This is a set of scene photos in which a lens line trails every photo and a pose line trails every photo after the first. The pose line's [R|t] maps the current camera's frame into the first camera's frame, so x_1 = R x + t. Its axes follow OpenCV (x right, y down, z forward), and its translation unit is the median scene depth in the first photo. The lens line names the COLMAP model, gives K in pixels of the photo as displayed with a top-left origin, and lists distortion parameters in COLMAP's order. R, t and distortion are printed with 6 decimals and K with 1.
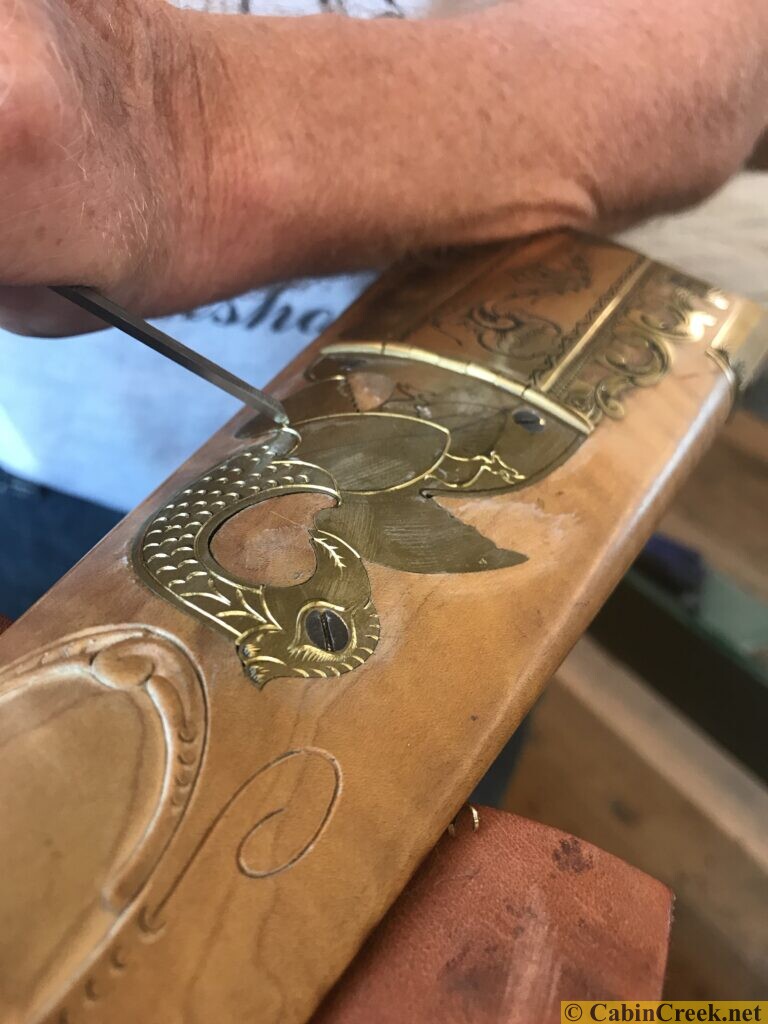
lens RADIAL K [[990.6, 0, 384.0], [0, 990.6, 512.0], [0, 0, 1]] dist [-0.277129, 0.147713]
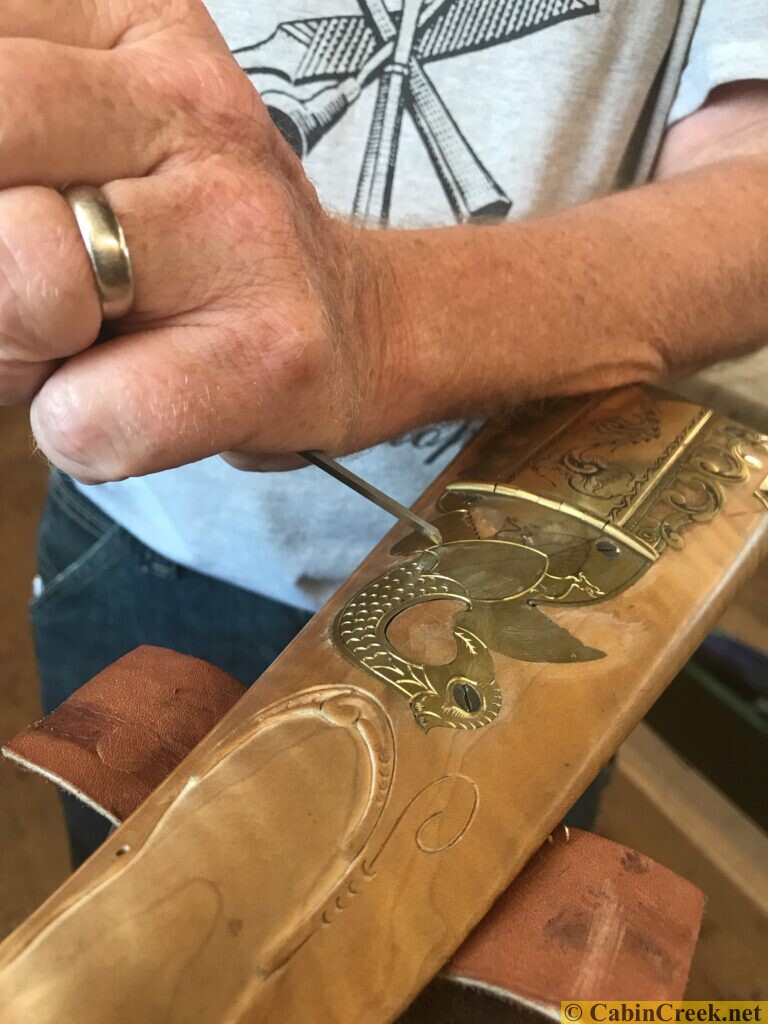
lens RADIAL K [[850.9, 0, 384.0], [0, 850.9, 512.0], [0, 0, 1]] dist [-0.178364, -0.001688]
pose [[0.993386, 0.038163, -0.108295, -0.043450], [-0.050387, 0.992375, -0.112484, -0.003029], [0.103176, 0.117197, 0.987735, -0.203104]]
